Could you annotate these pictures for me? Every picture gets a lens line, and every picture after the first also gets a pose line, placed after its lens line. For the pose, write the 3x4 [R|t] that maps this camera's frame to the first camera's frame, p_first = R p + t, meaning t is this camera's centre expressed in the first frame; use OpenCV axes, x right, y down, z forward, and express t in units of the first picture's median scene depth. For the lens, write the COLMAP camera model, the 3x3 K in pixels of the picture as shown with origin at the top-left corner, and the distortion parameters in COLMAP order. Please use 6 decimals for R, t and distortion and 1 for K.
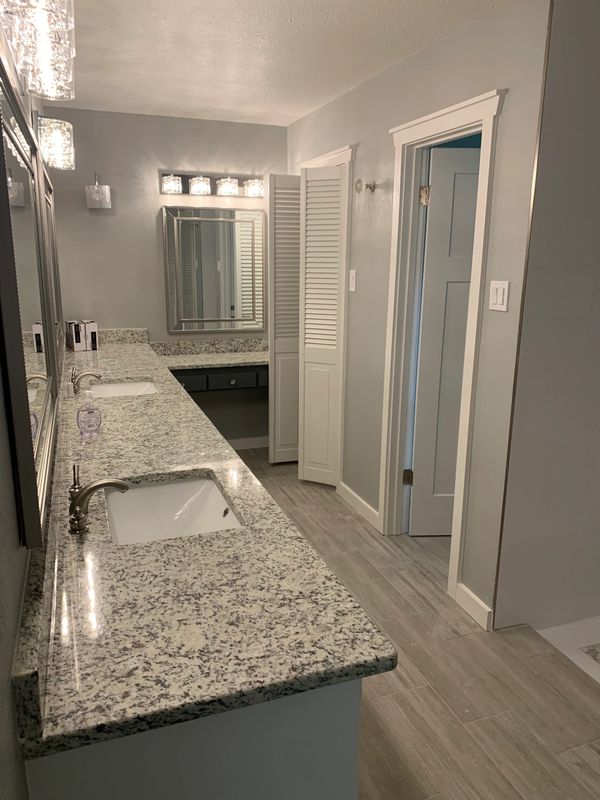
lens RADIAL K [[616.3, 0, 299.6], [0, 616.3, 398.9], [0, 0, 1]] dist [0.011214, 0.006118]
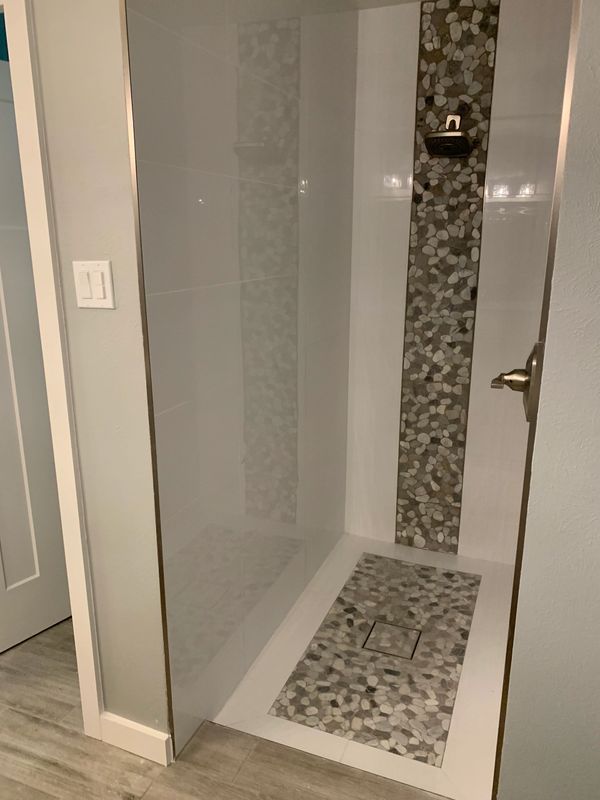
lens RADIAL K [[616.3, 0, 299.5], [0, 616.3, 400.5], [0, 0, 1]] dist [0.011214, 0.006118]
pose [[0.669915, -0.197860, 0.715588, -0.015787], [0.187555, 0.977674, 0.094743, -0.064787], [-0.718357, 0.070742, 0.692068, 0.379449]]
